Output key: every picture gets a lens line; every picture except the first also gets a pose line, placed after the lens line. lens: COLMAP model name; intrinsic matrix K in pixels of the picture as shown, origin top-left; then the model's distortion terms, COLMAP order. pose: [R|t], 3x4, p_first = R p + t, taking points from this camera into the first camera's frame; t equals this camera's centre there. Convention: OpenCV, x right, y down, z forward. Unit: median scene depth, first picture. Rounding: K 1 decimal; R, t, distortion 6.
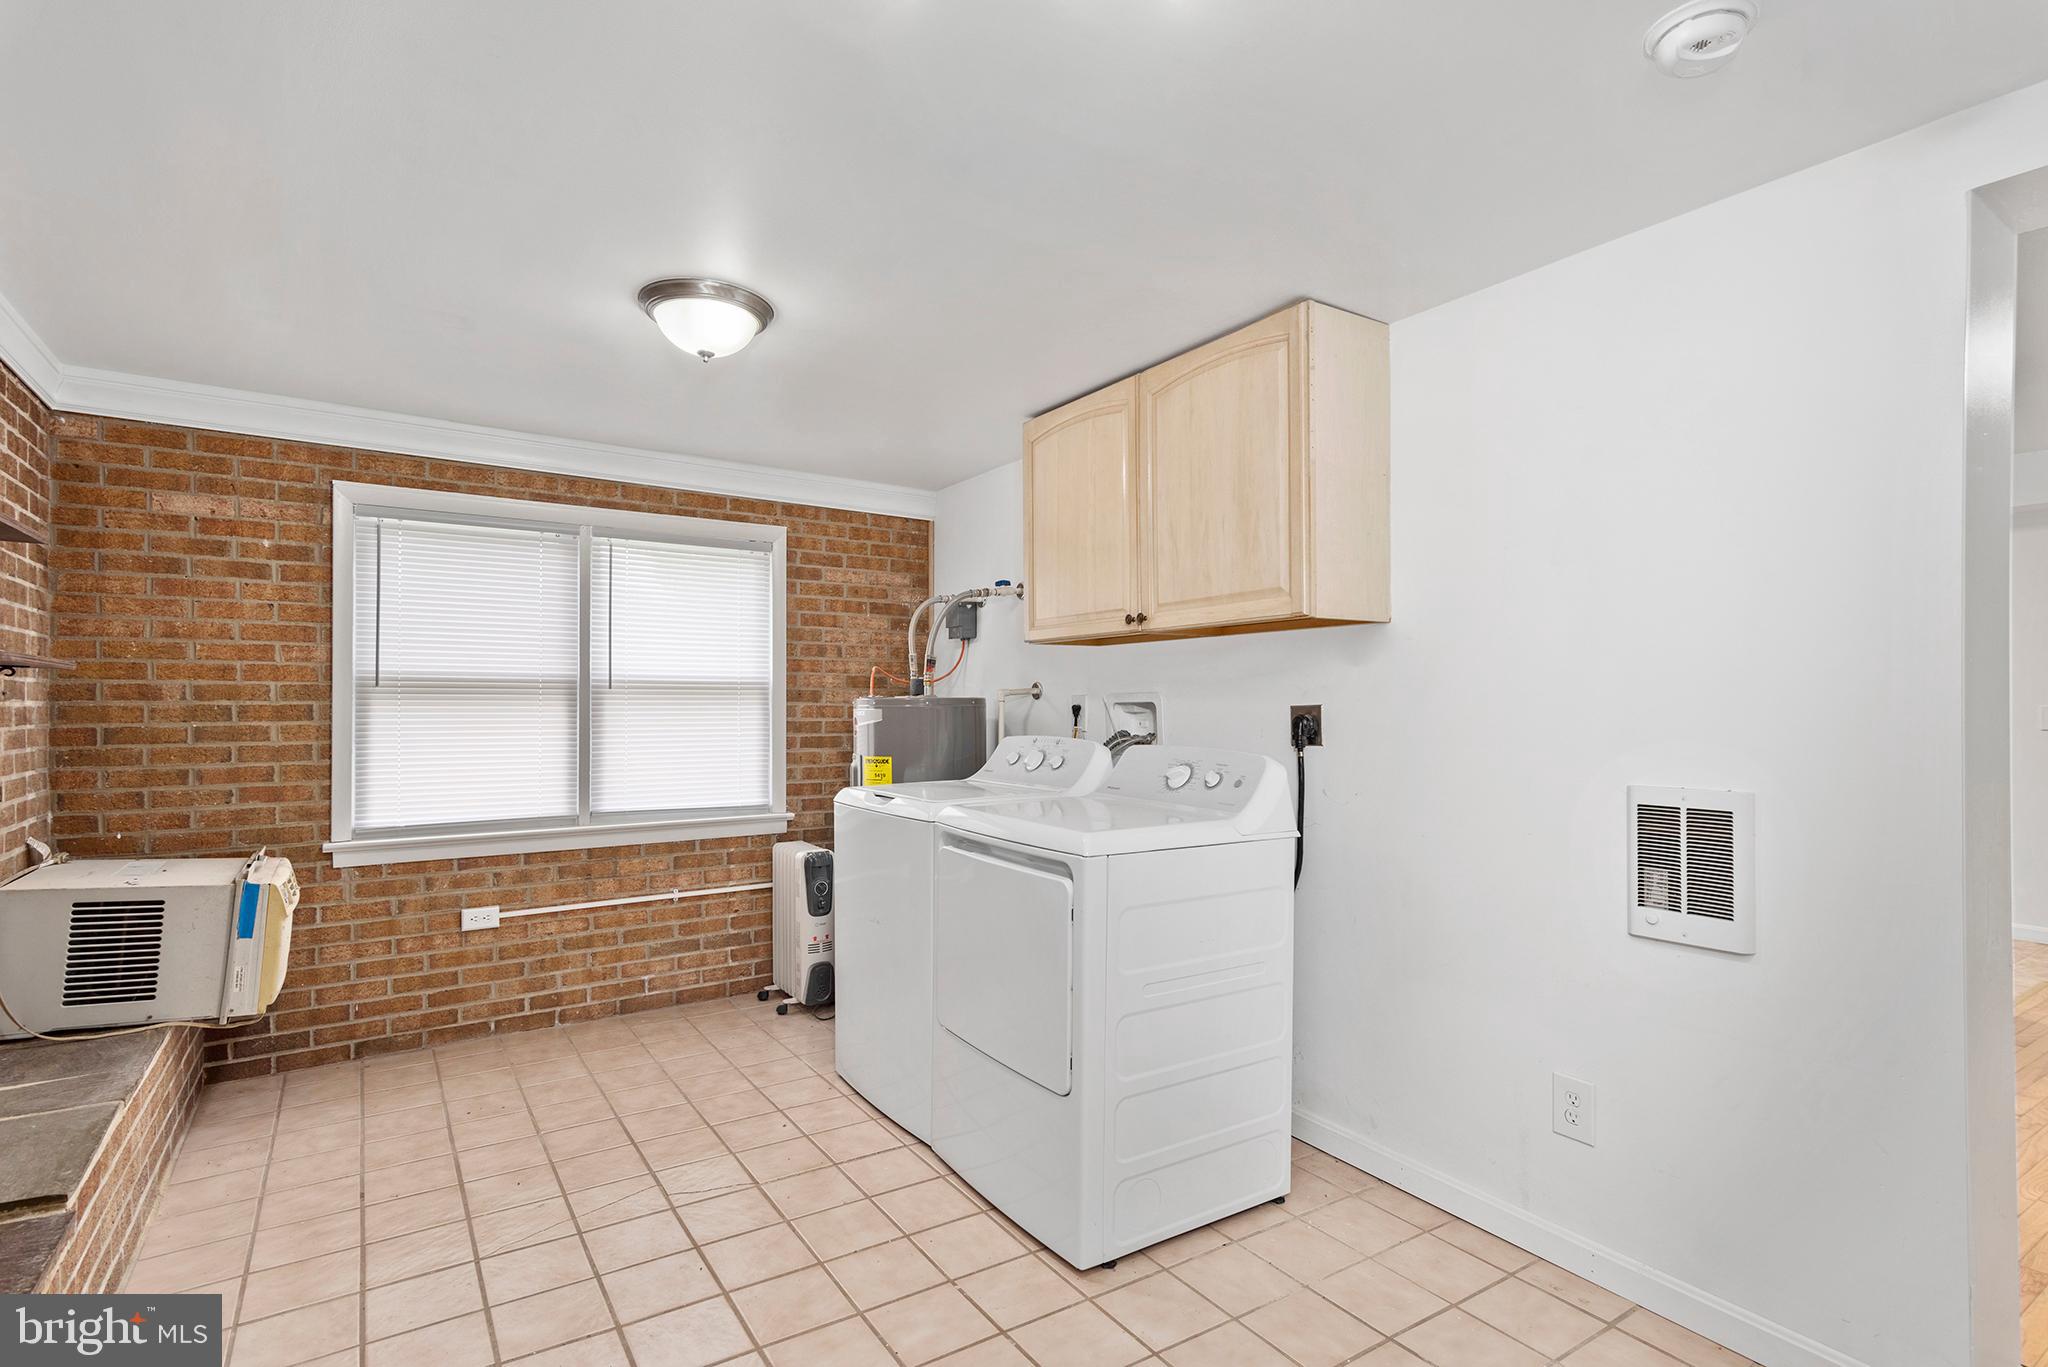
lens RADIAL K [[1004.1, 0, 1025.8], [0, 1004.1, 696.9], [0, 0, 1]] dist [0.002582, -0.000870]
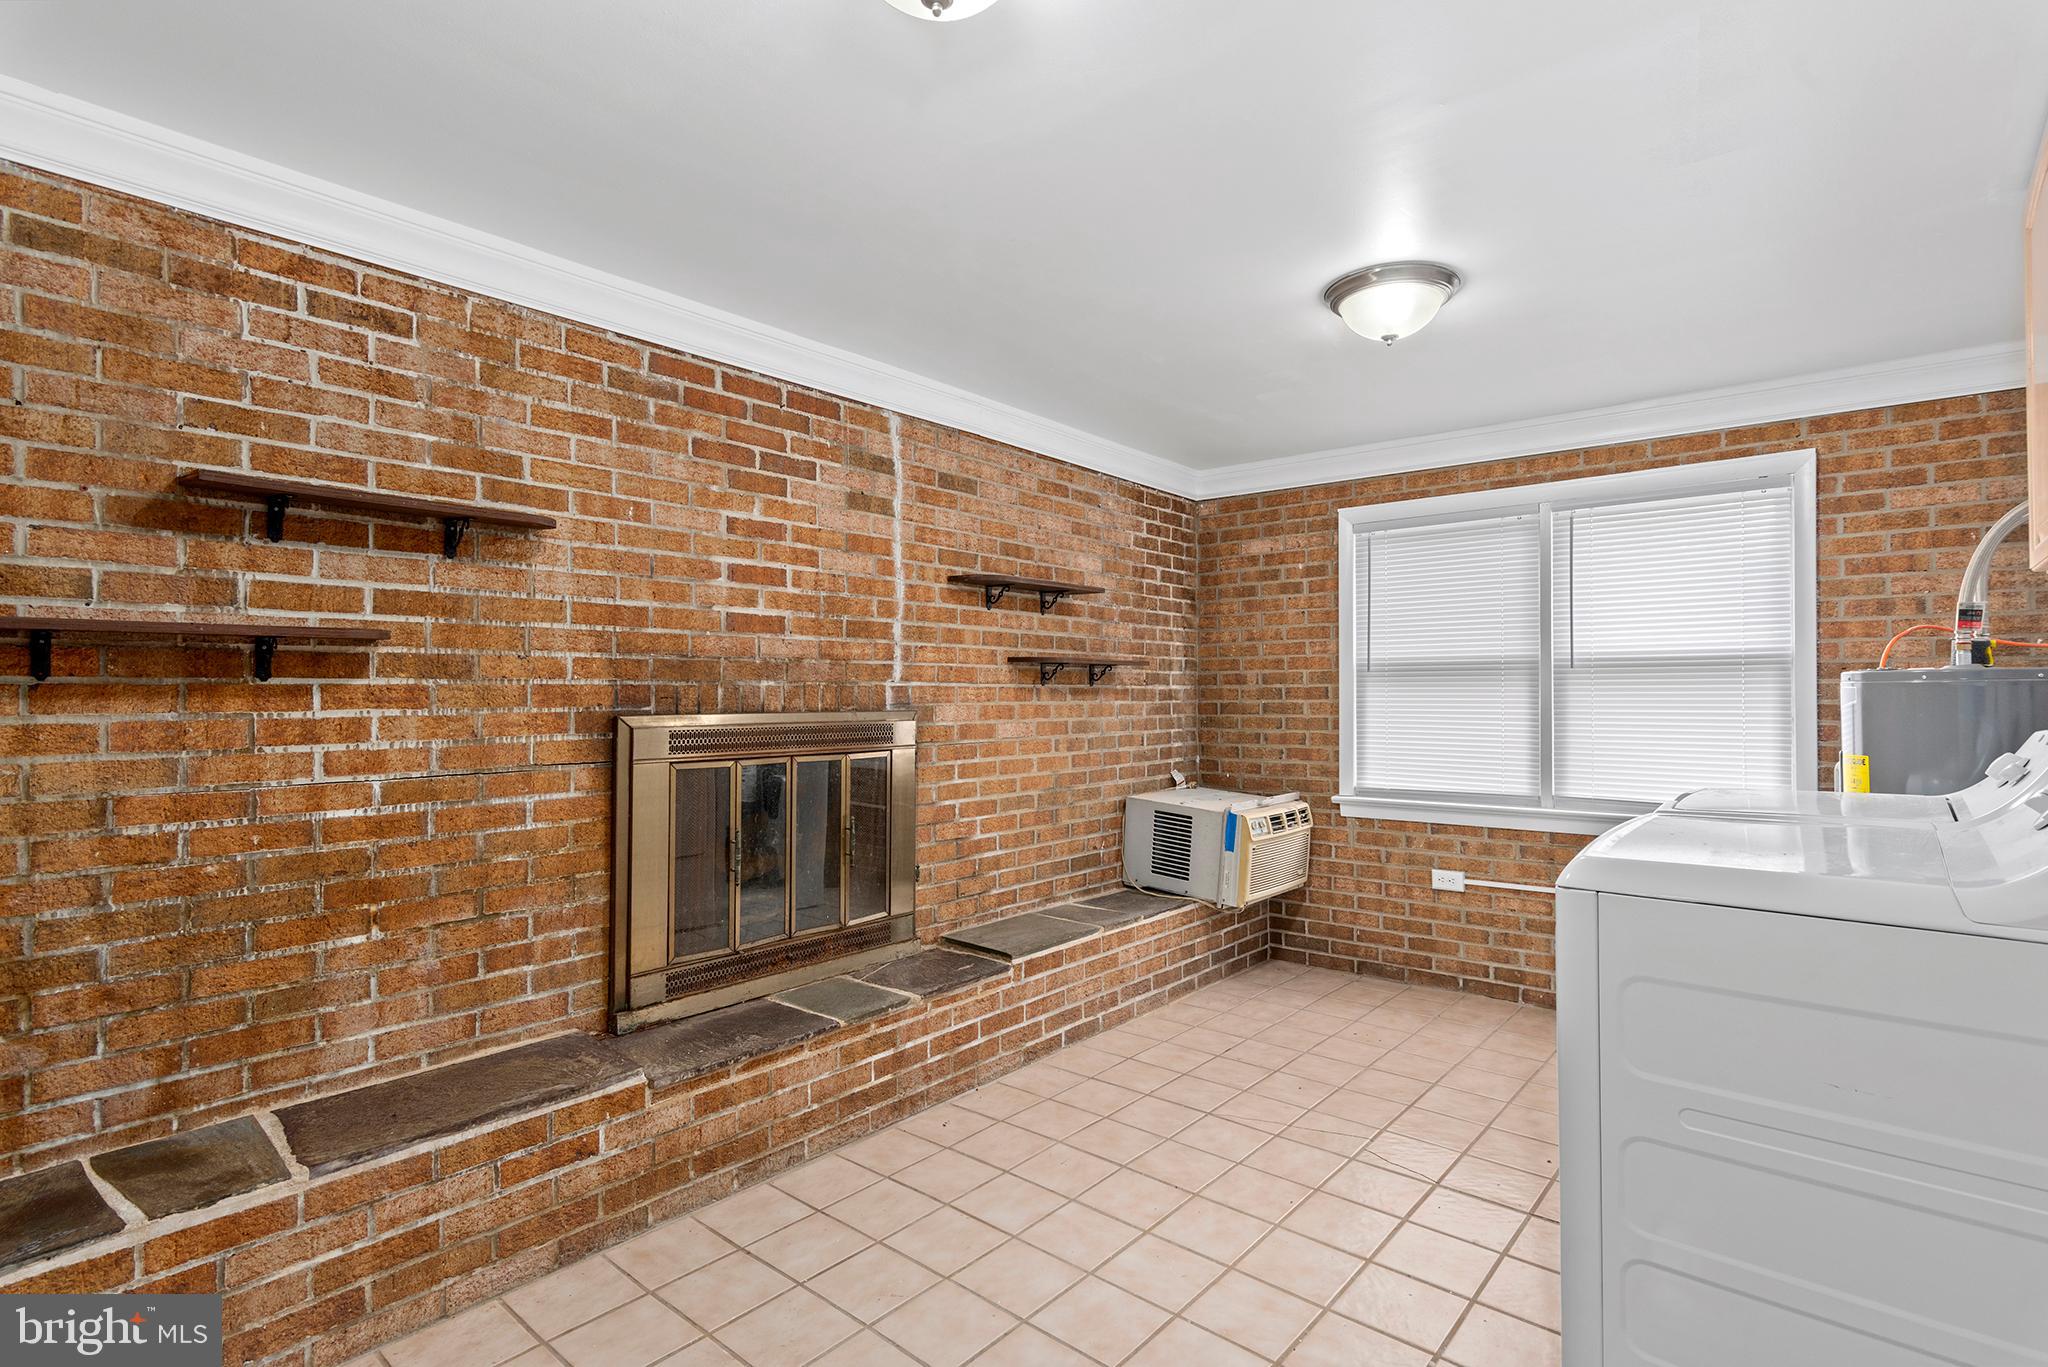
lens RADIAL K [[1004.1, 0, 1020.6], [0, 1004.1, 681.5], [0, 0, 1]] dist [0.002582, -0.000870]
pose [[0.268043, -0.013007, -0.963319, 0.416814], [0.012628, 0.999870, -0.009987, 0.008687], [0.963324, -0.009487, 0.268173, 0.274648]]
